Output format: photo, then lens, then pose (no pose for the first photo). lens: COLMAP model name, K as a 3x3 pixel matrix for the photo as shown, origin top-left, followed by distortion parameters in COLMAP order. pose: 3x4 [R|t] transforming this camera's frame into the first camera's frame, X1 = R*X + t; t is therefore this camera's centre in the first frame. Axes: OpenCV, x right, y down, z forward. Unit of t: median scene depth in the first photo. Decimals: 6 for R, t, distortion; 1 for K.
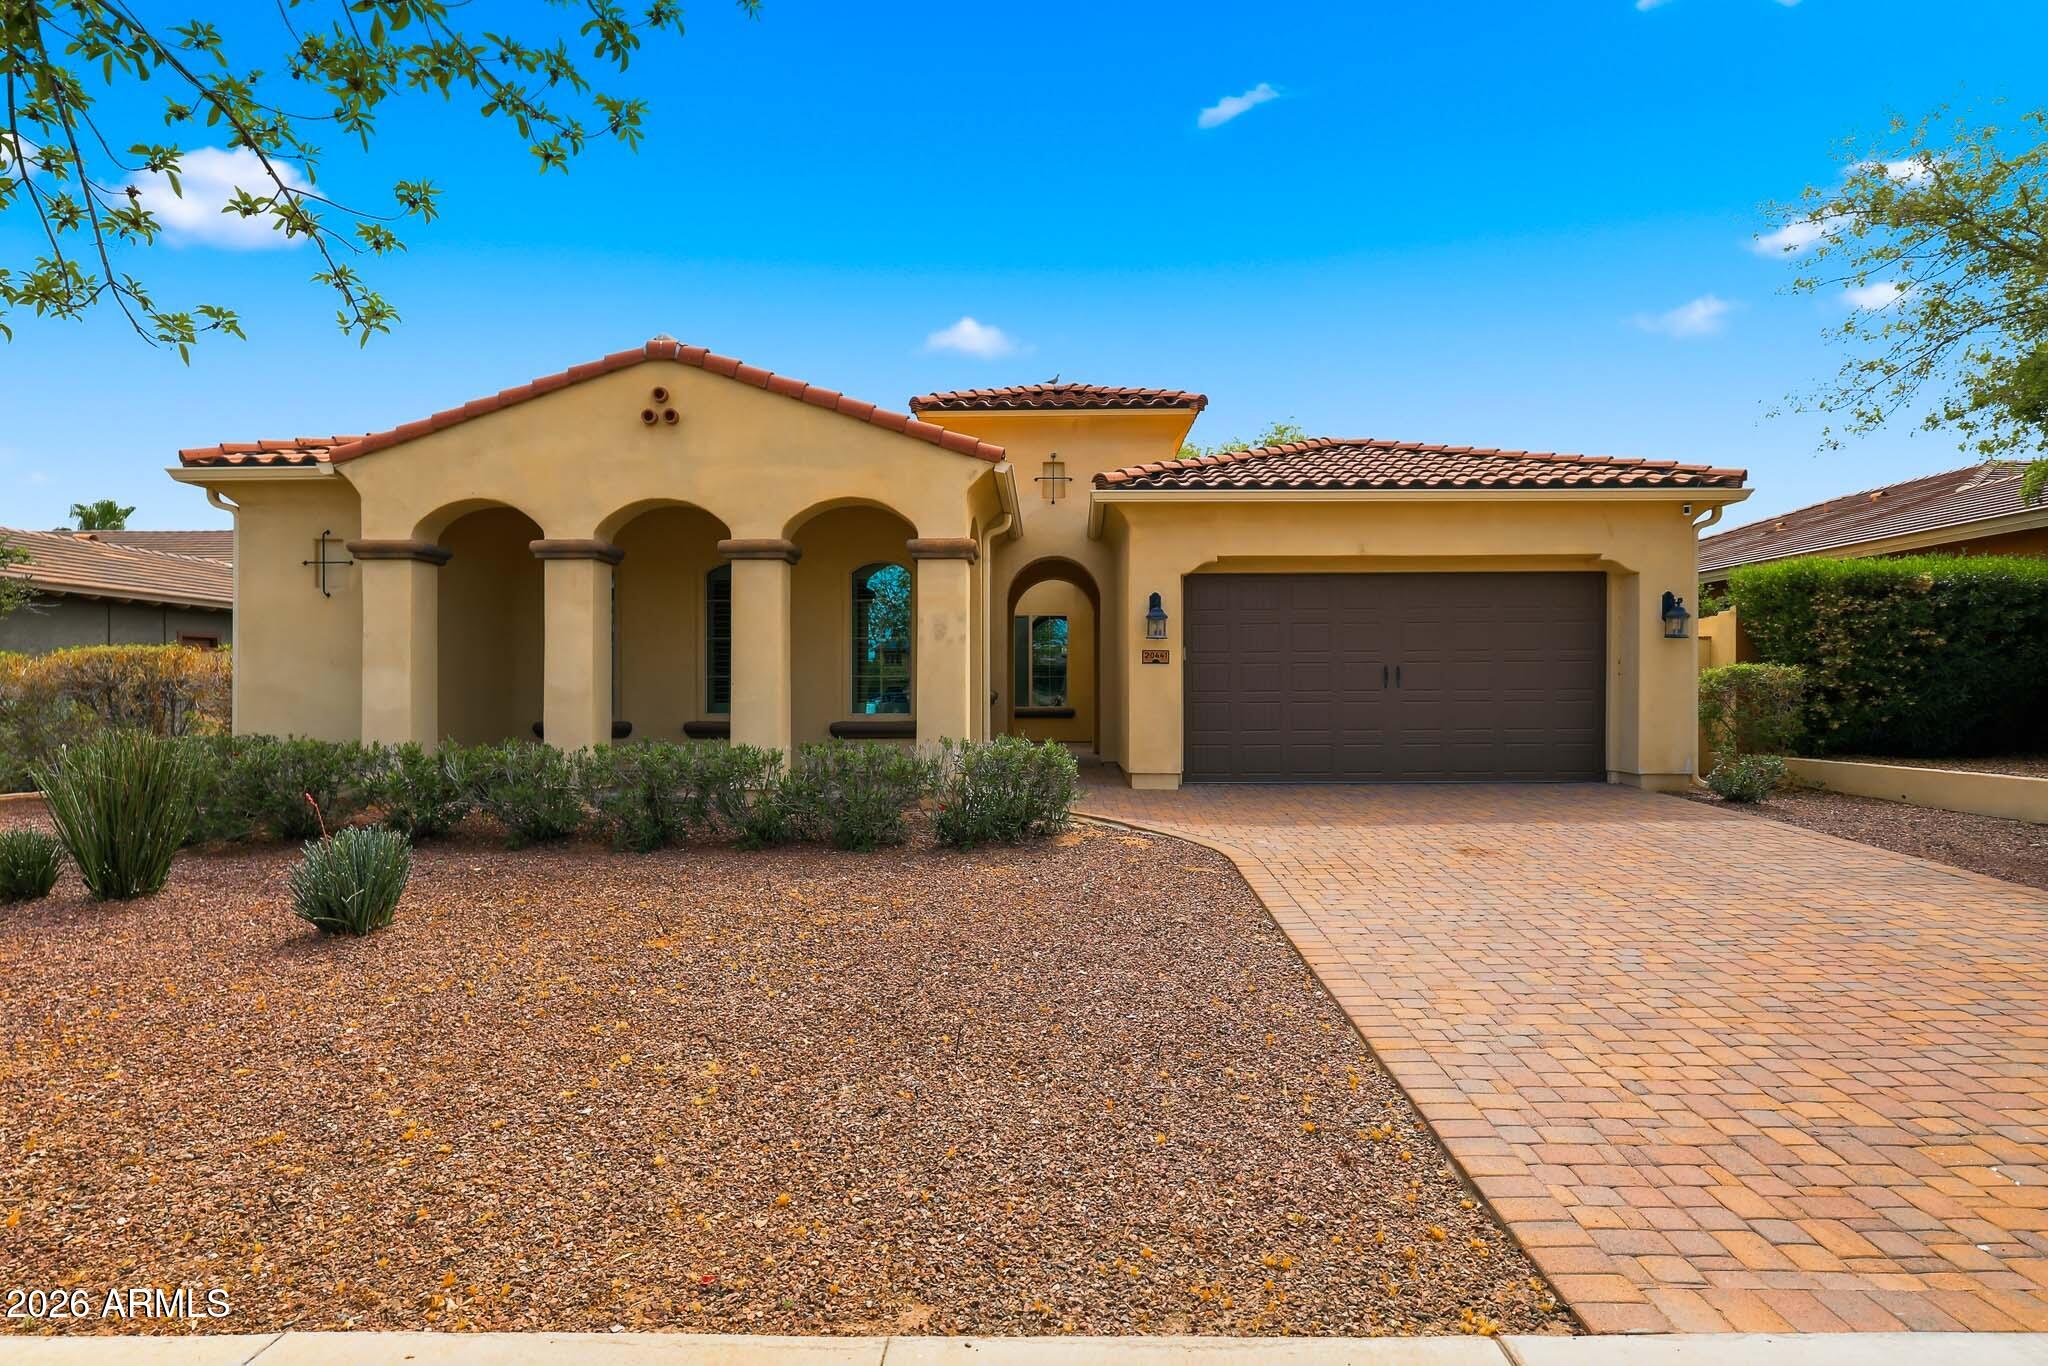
lens RADIAL K [[1137.2, 0, 1014.7], [0, 1137.2, 694.8], [0, 0, 1]] dist [0.008521, -0.001481]
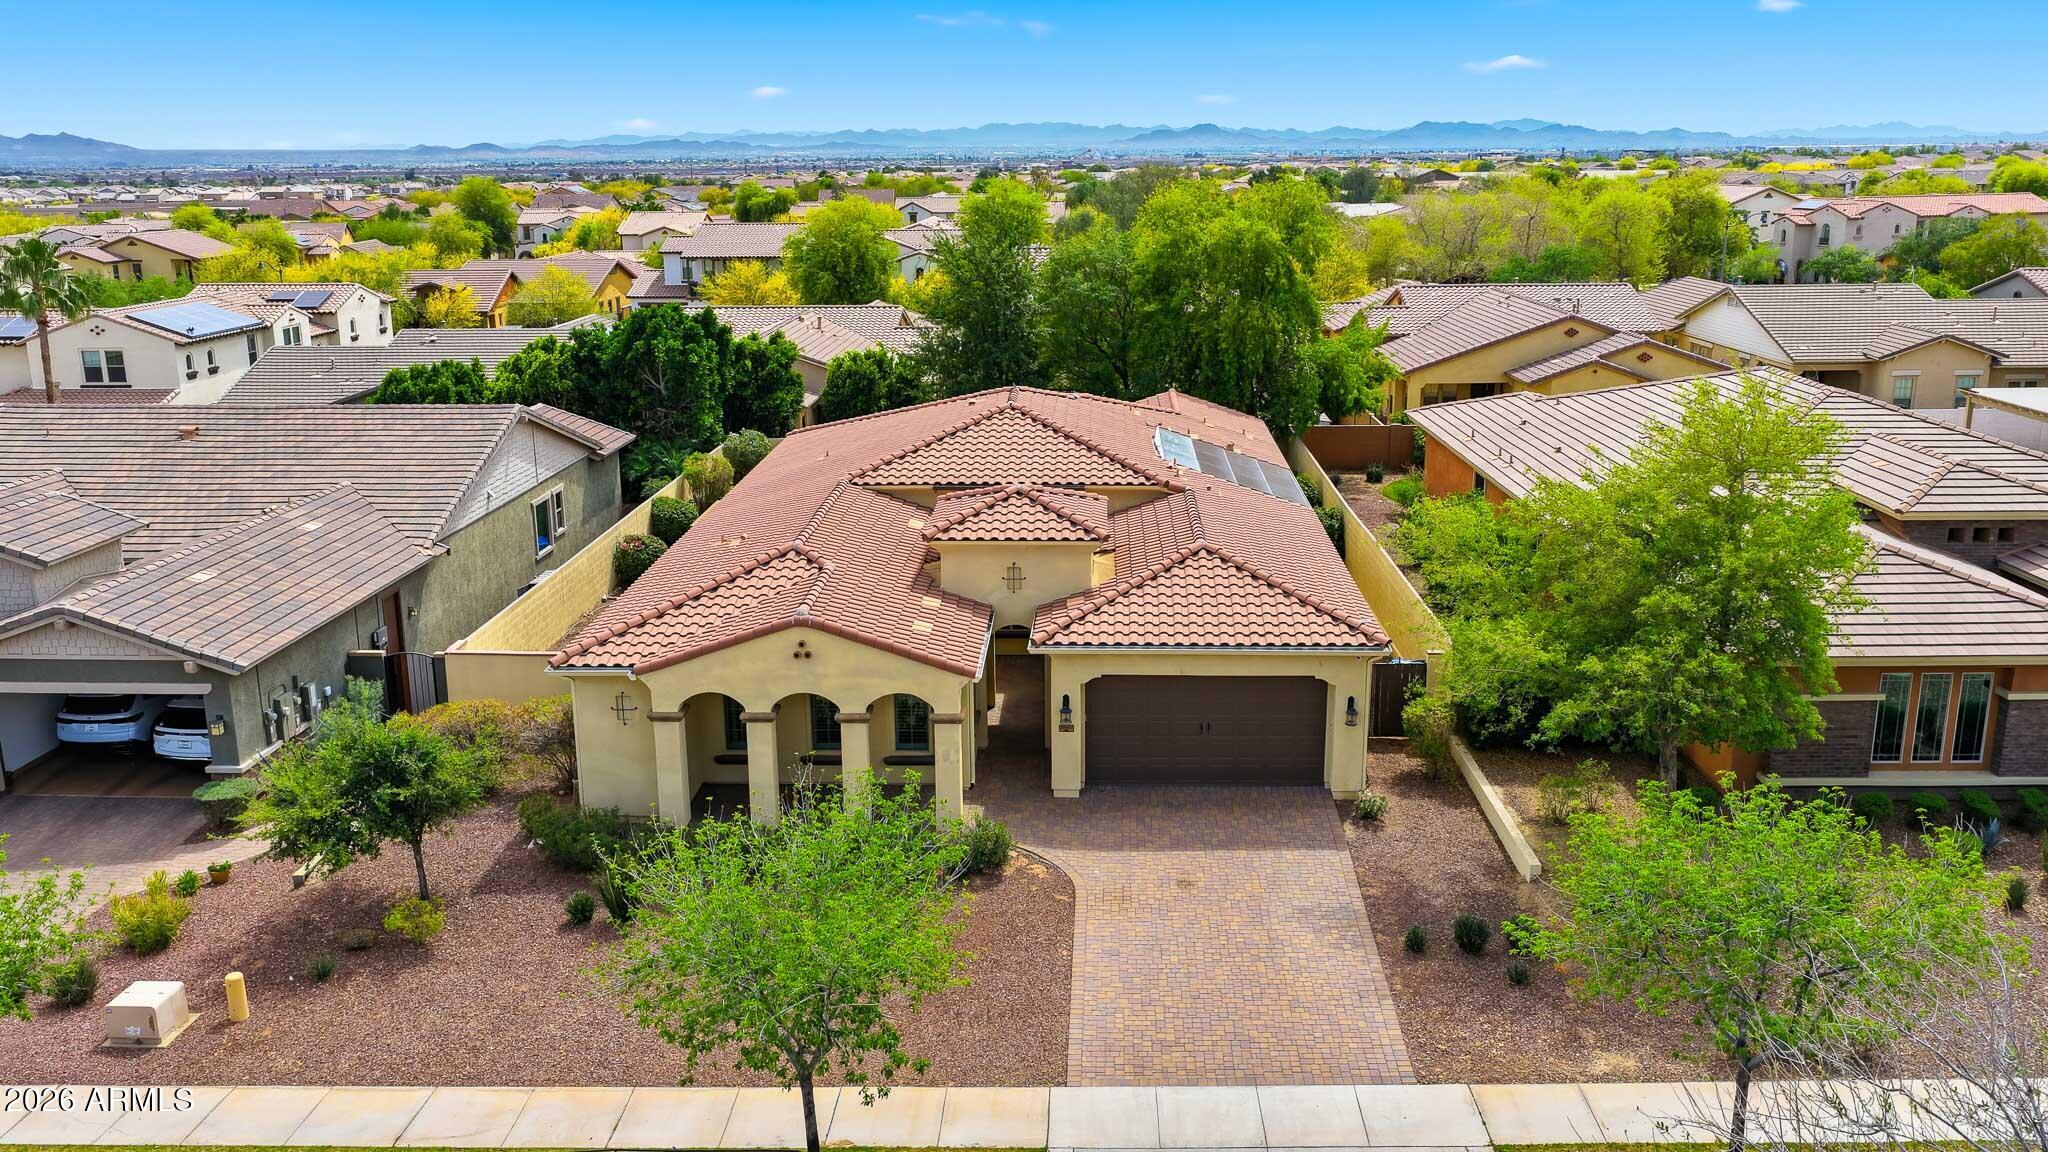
lens RADIAL K [[1666.0, 0, 1014.3], [0, 1666.0, 573.2], [0, 0, 1]] dist [0.010630, 0.002353]
pose [[0.999827, -0.007490, -0.017047, 0.102089], [0.011284, 0.971979, 0.234795, -1.029792], [0.014810, -0.234947, 0.971895, -1.719822]]
